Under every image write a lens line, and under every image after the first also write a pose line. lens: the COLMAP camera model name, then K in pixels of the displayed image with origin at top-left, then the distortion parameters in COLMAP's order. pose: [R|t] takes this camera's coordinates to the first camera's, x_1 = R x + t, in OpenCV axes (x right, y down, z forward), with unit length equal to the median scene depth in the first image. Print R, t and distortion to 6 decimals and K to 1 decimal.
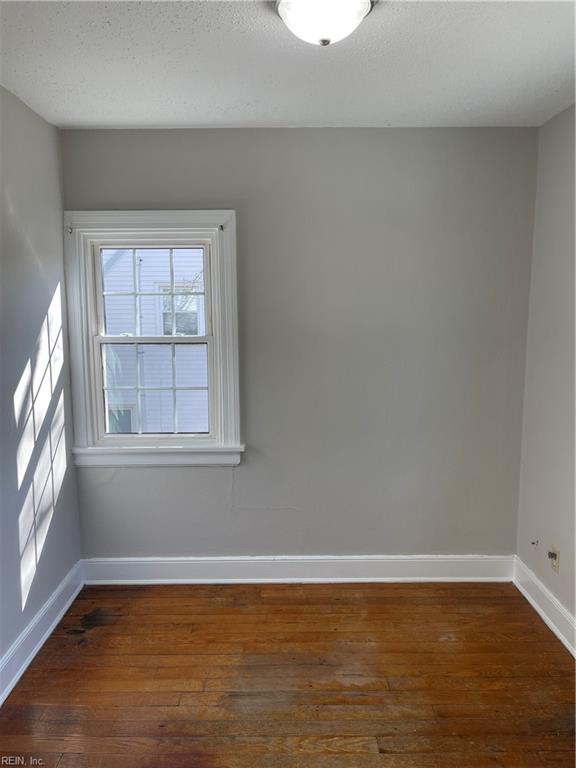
lens RADIAL K [[592.6, 0, 288.0], [0, 592.6, 384.0], [0, 0, 1]] dist [0.034861, -0.009077]
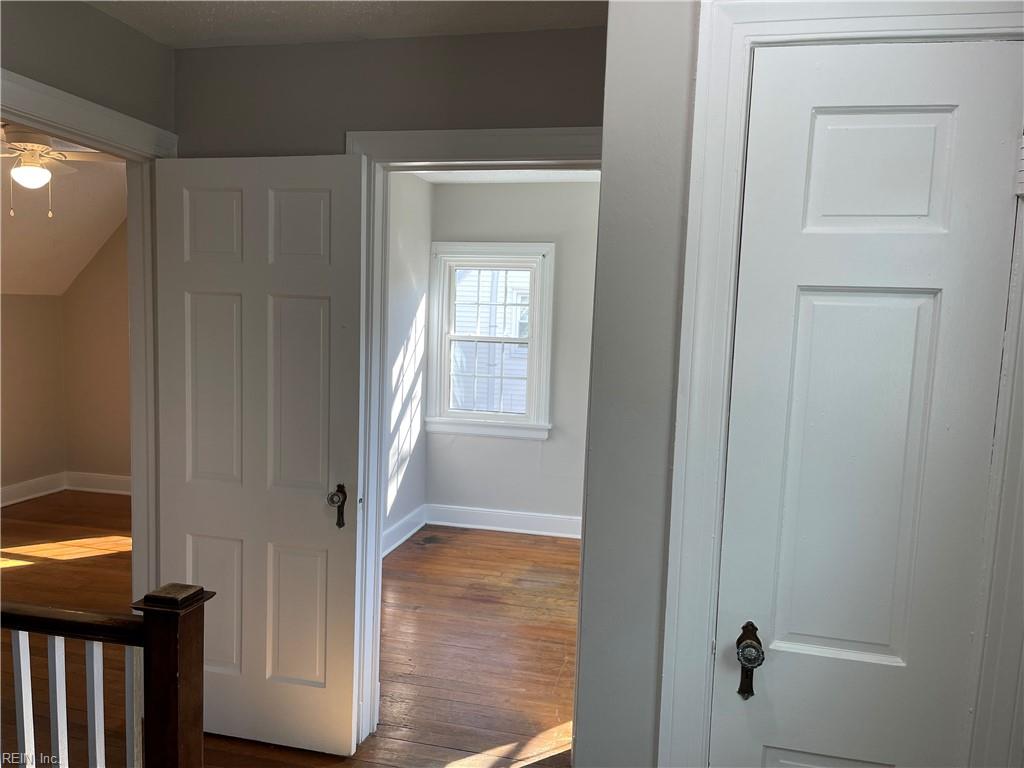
lens RADIAL K [[790.2, 0, 513.9], [0, 790.2, 404.0], [0, 0, 1]] dist [0.034861, -0.009077]
pose [[0.972965, 0.064292, -0.221823, 0.230189], [-0.069540, 0.997452, -0.015922, 0.095382], [0.220234, 0.030917, 0.974957, -0.705521]]
